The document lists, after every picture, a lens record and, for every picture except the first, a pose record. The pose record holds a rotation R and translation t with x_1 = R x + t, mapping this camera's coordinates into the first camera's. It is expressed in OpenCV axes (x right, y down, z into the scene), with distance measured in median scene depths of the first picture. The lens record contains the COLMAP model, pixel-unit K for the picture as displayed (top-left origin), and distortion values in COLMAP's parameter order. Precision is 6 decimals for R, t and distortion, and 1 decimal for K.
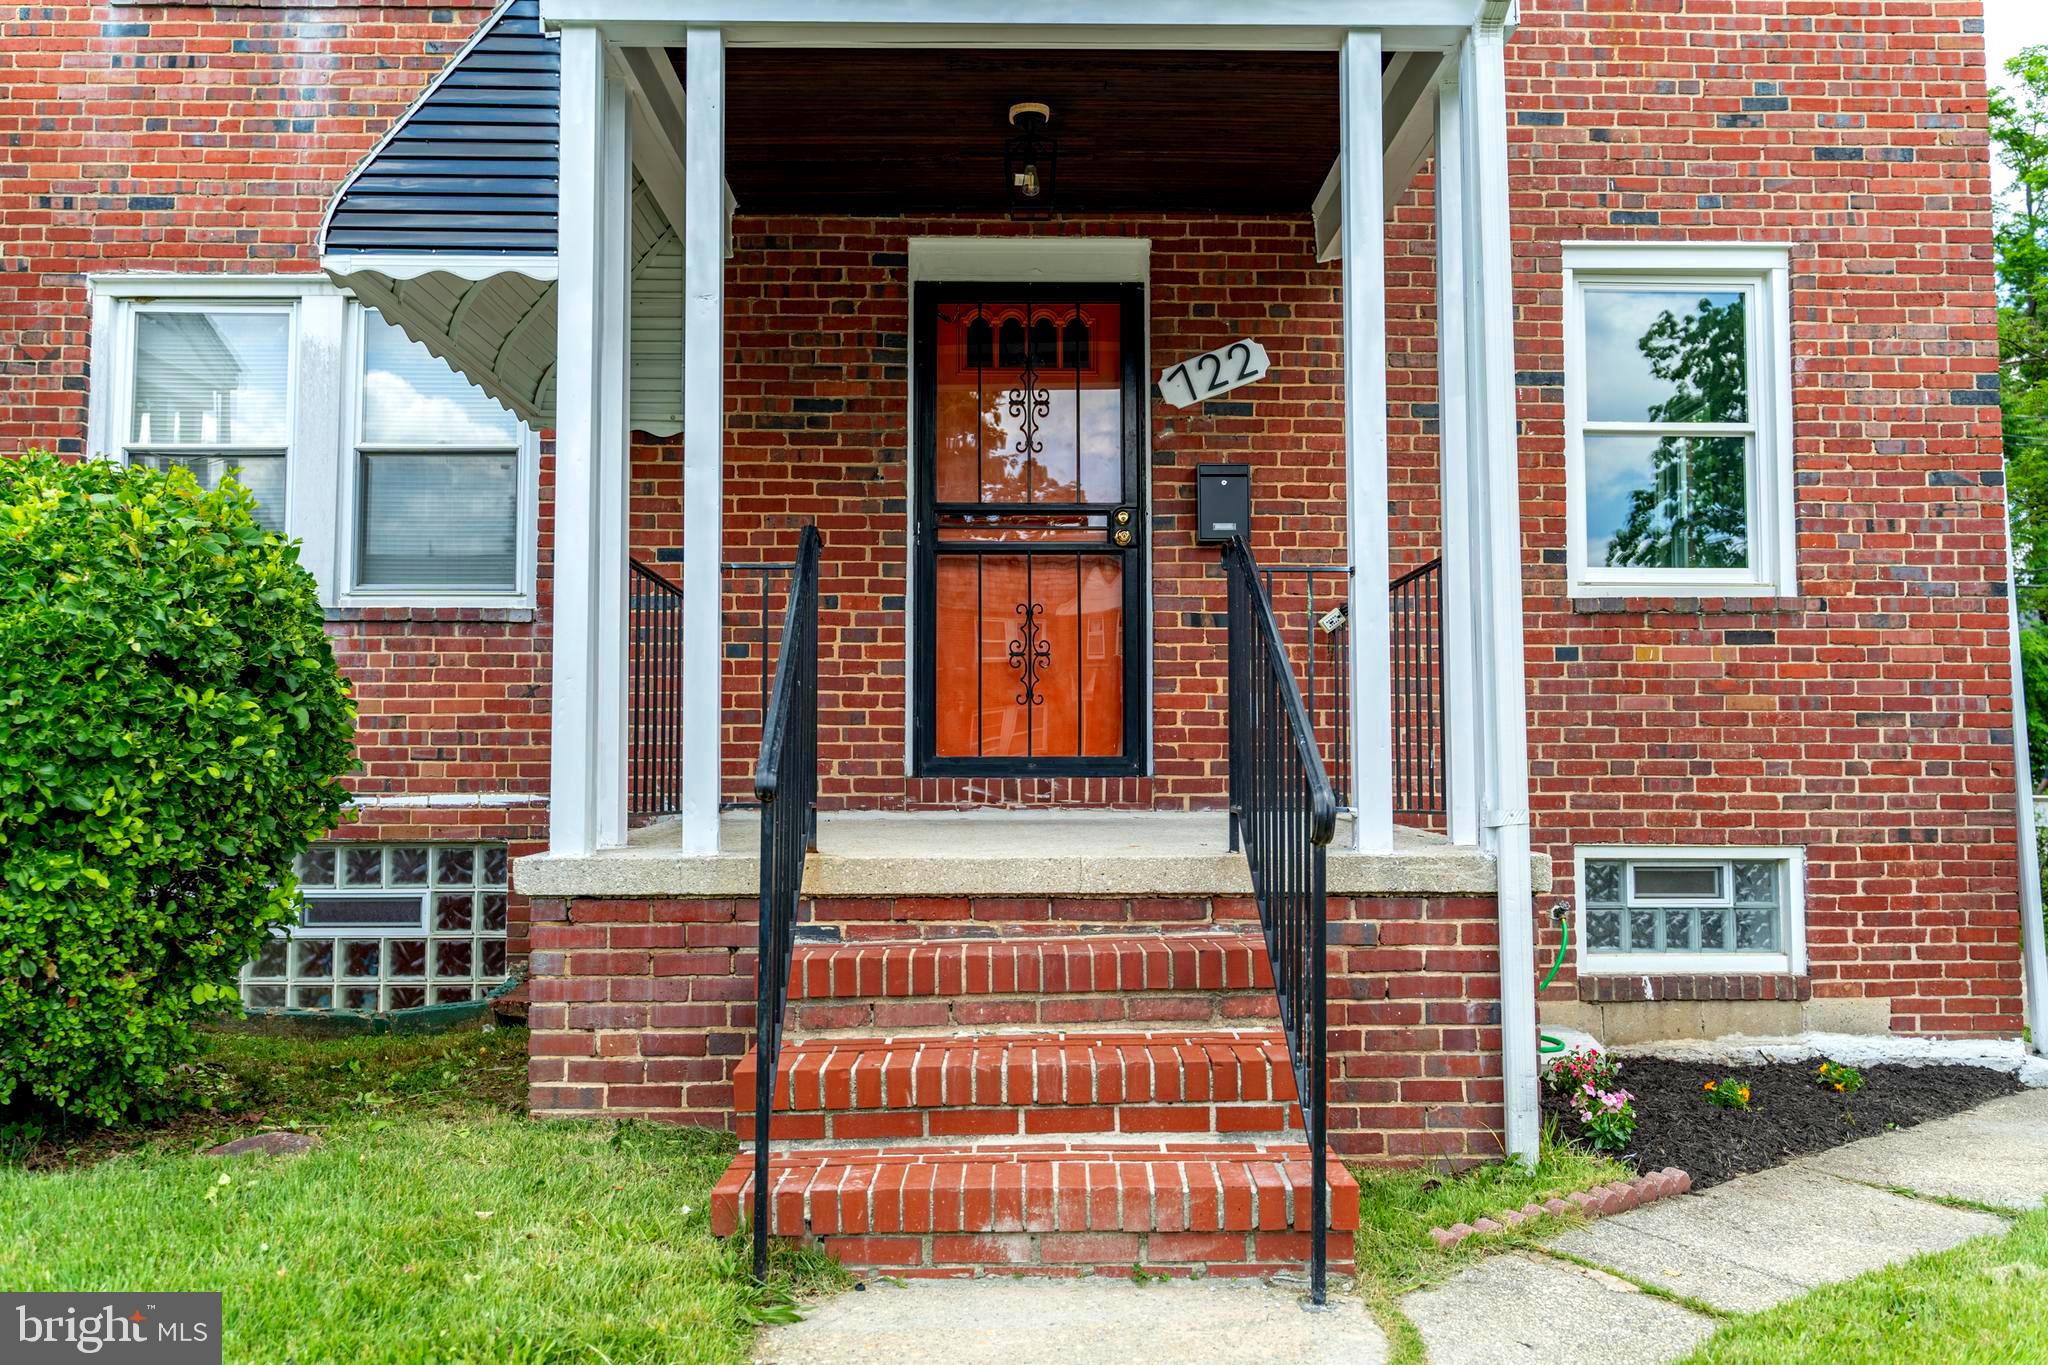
lens RADIAL K [[1627.3, 0, 1027.9], [0, 1627.3, 686.1], [0, 0, 1]] dist [0.000057, -0.002631]
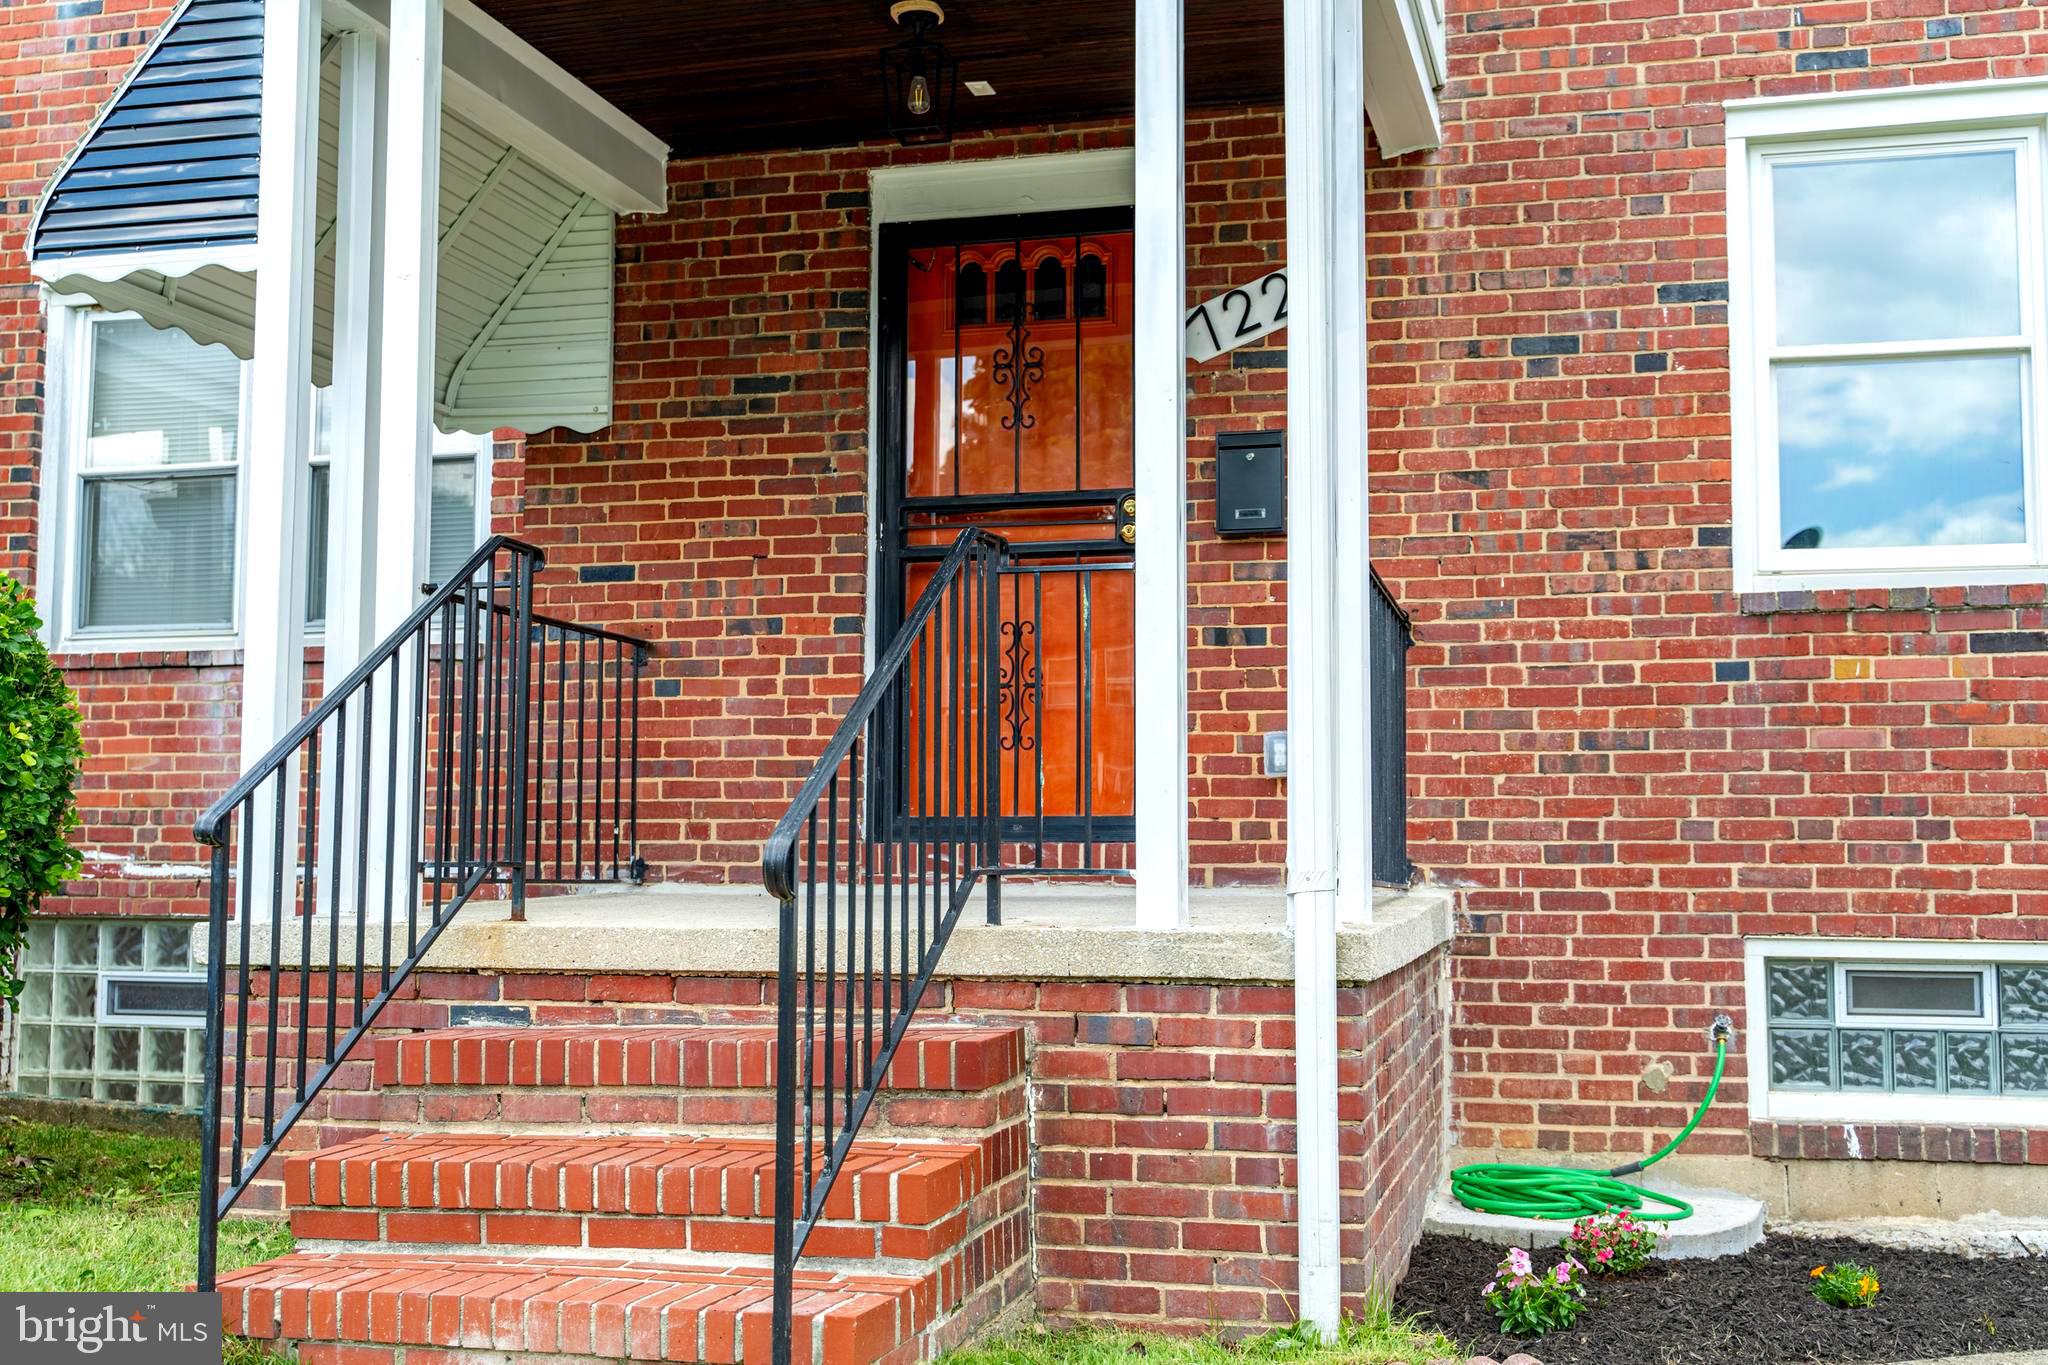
lens RADIAL K [[2231.4, 0, 1026.9], [0, 2231.4, 684.0], [0, 0, 1]] dist [-0.005671, 0.000000]
pose [[0.961978, -0.018936, -0.272469, 0.300782], [0.011605, 0.999527, -0.028492, 0.010381], [0.272880, 0.024247, 0.961743, -0.032949]]
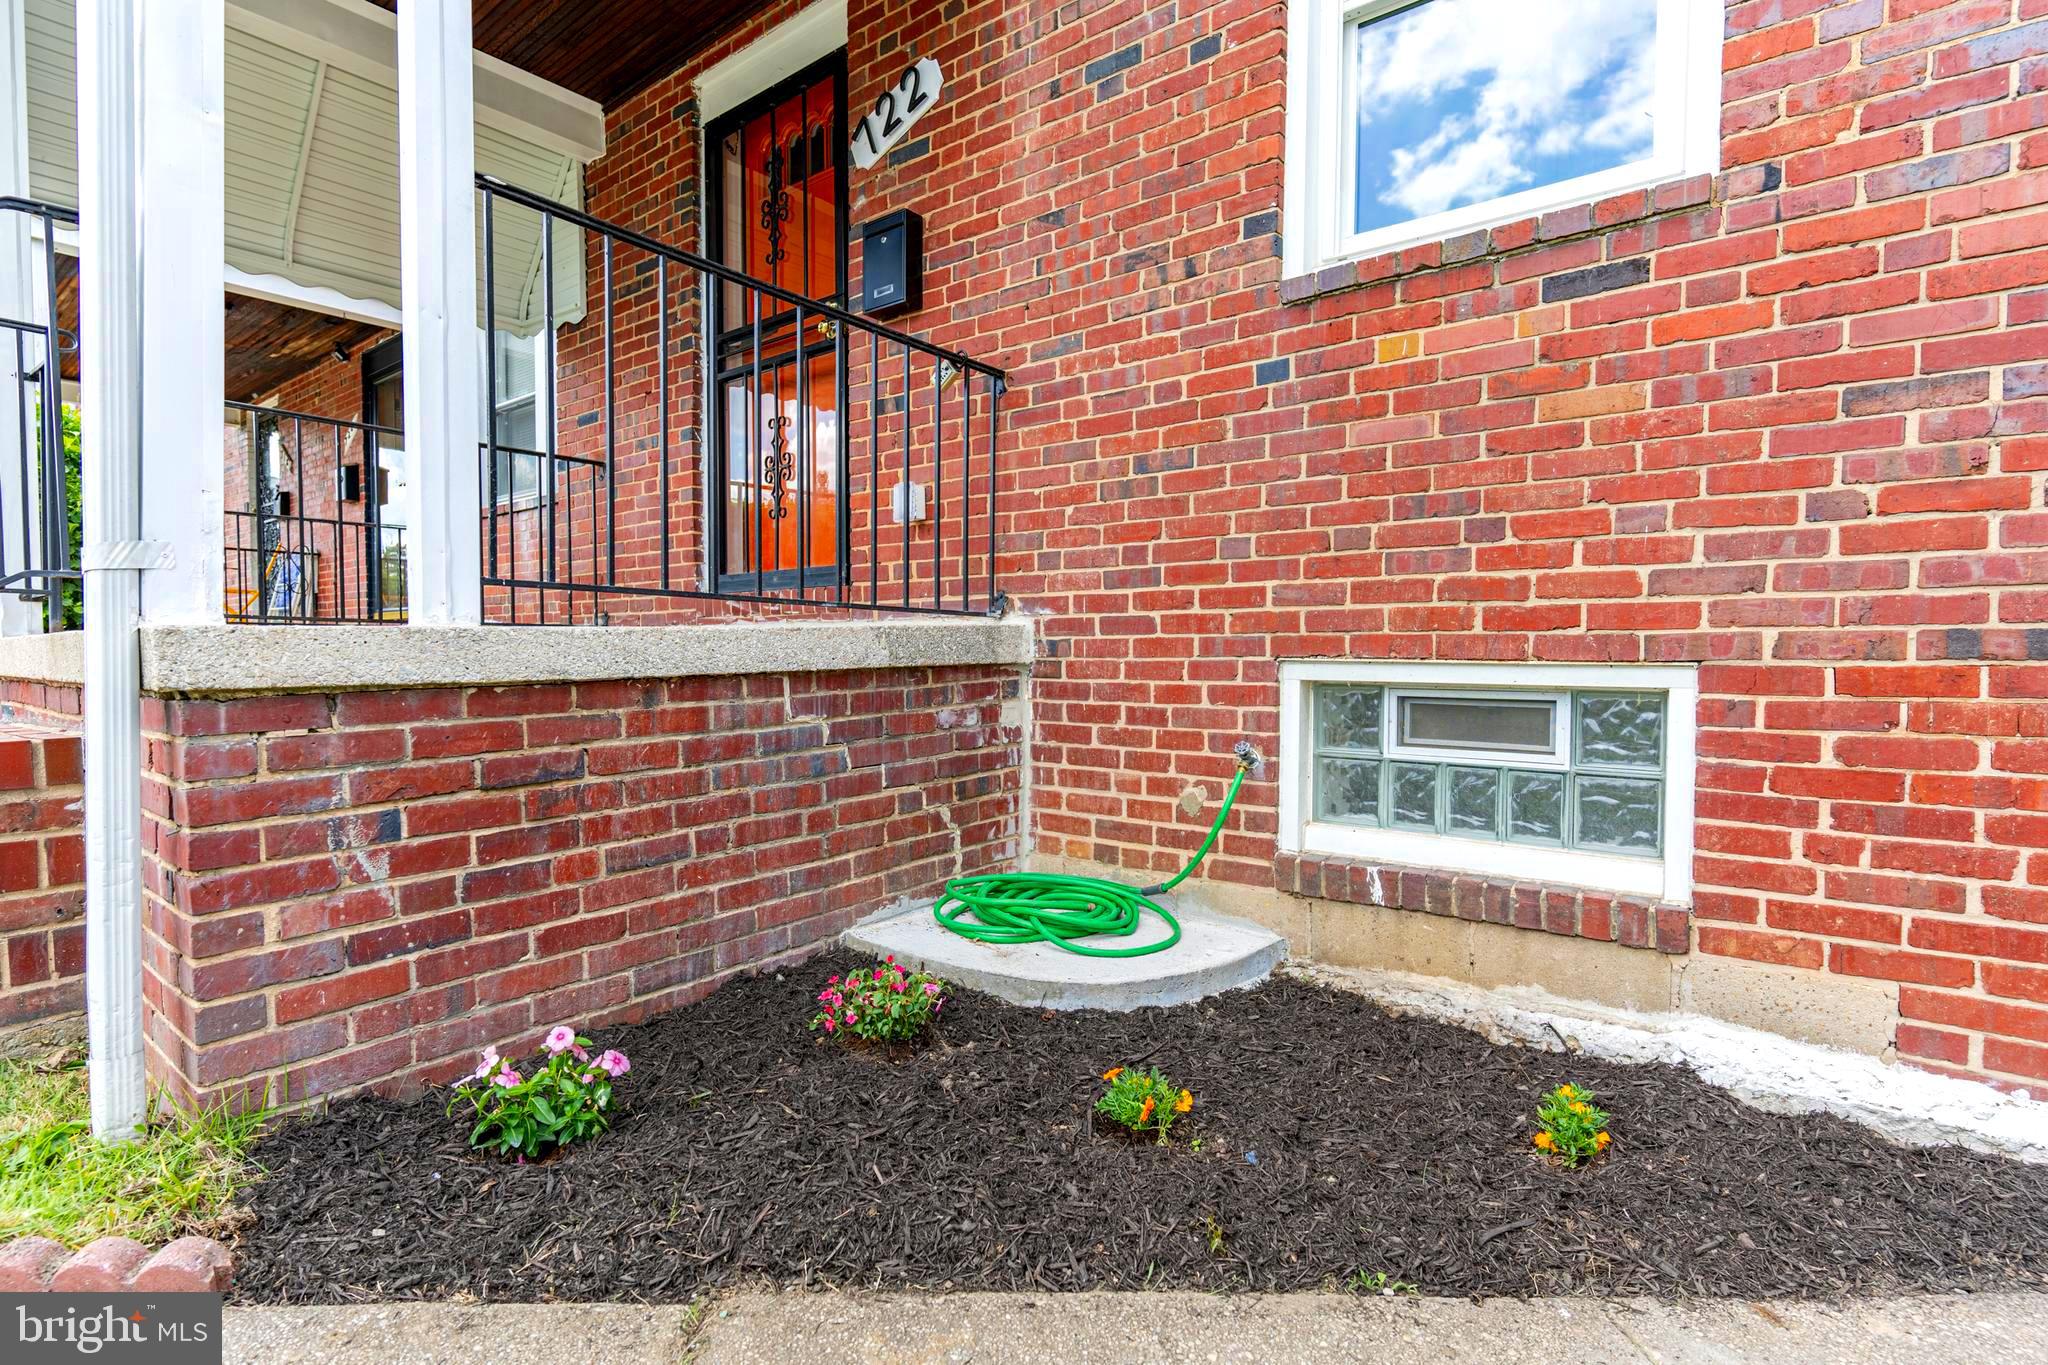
lens RADIAL K [[991.6, 0, 1017.7], [0, 991.6, 684.5], [0, 0, 1]] dist [0.000513, 0.002378]
pose [[0.768918, 0.021790, -0.638976, 0.513498], [0.037617, 0.996146, 0.079237, 0.071121], [0.638240, -0.084963, 0.765135, 0.617316]]
